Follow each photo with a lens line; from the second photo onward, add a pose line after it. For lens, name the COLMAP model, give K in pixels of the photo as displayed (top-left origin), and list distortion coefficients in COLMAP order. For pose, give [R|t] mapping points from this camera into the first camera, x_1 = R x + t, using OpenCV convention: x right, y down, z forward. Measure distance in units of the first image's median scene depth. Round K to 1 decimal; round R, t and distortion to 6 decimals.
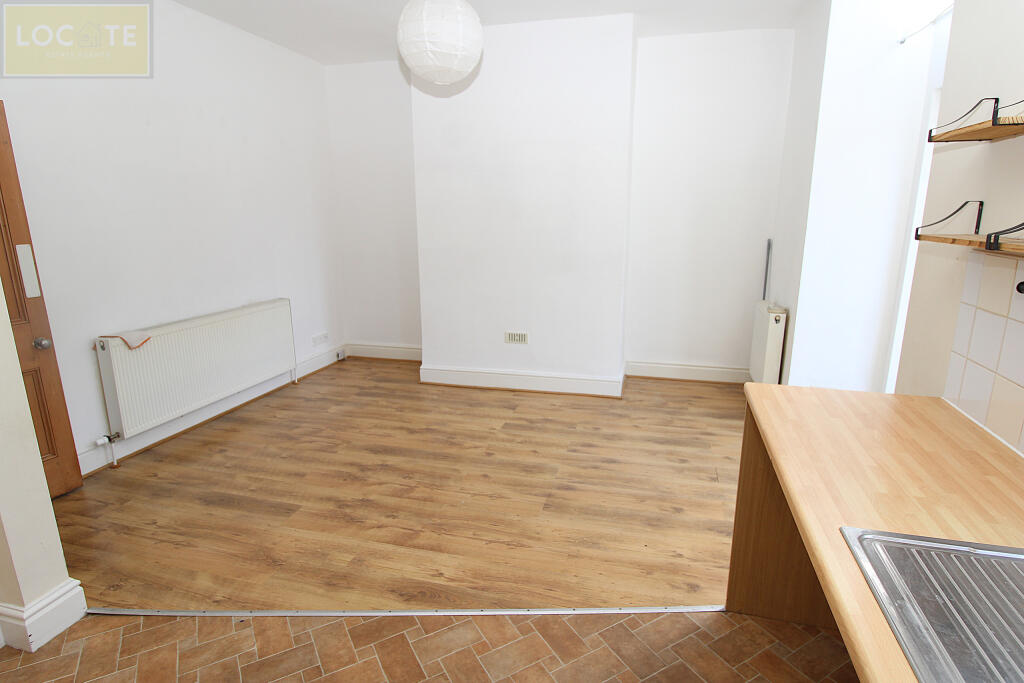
lens RADIAL K [[545.1, 0, 516.3], [0, 545.1, 342.4], [0, 0, 1]] dist [-0.004826, -0.005668]
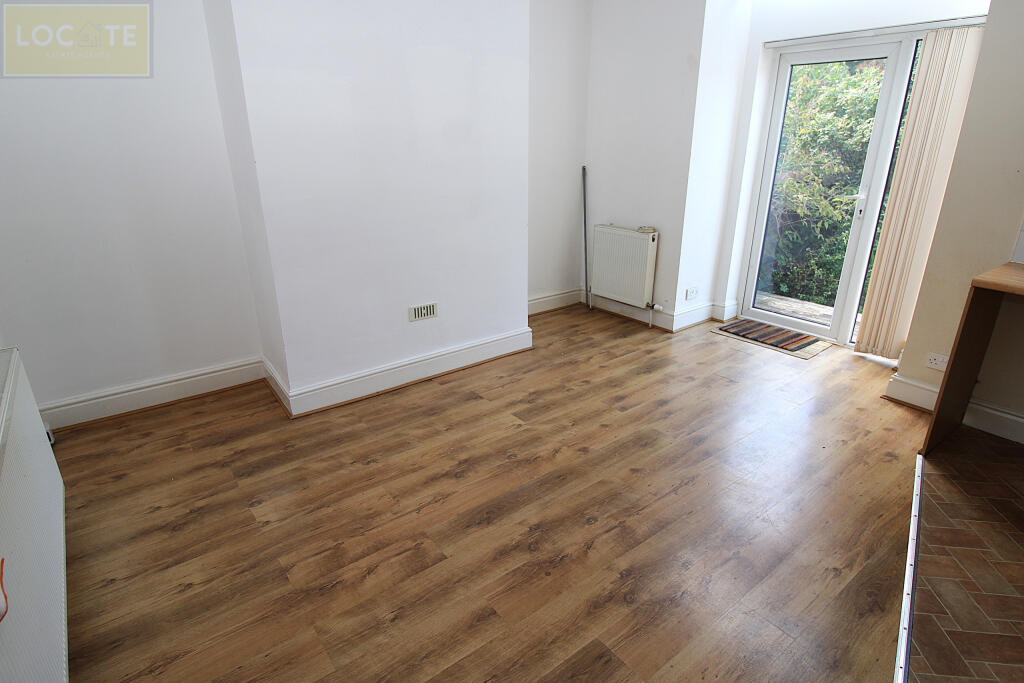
lens RADIAL K [[545.1, 0, 515.1], [0, 545.1, 343.0], [0, 0, 1]] dist [-0.004826, -0.005668]
pose [[0.606852, -0.277448, 0.744818, -0.659082], [0.185923, 0.960649, 0.206362, -0.131652], [-0.772764, 0.013247, 0.634556, 0.552321]]
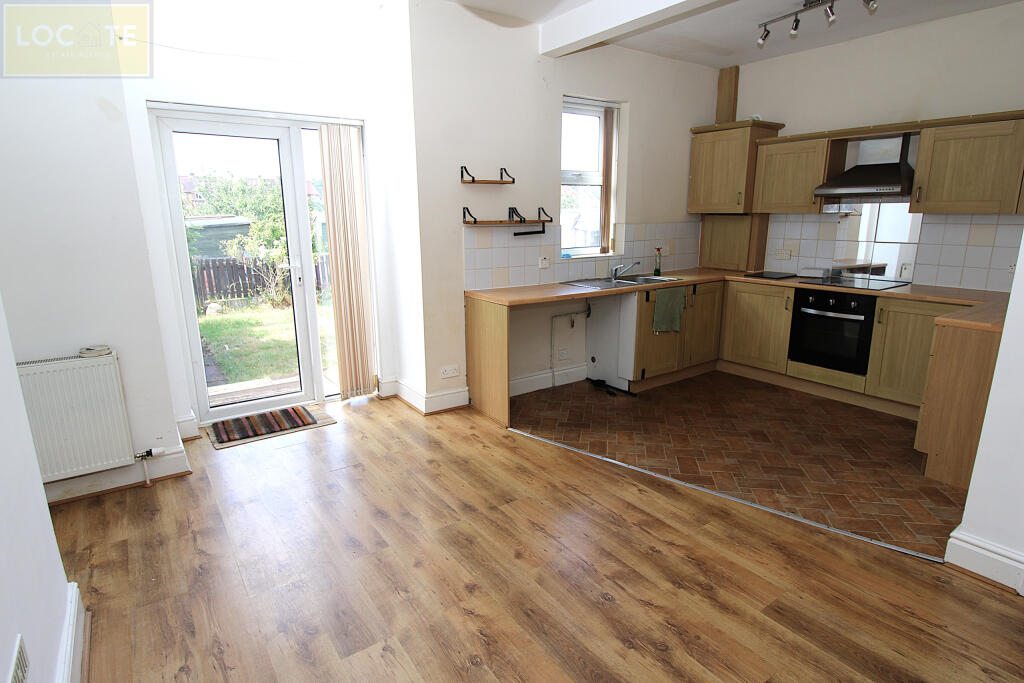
lens RADIAL K [[545.1, 0, 513.0], [0, 545.1, 343.7], [0, 0, 1]] dist [-0.004826, -0.005668]
pose [[-0.765478, -0.143379, 0.627284, -0.442043], [0.159317, 0.902274, 0.400649, -0.301066], [-0.623427, 0.406625, -0.667828, 1.259244]]
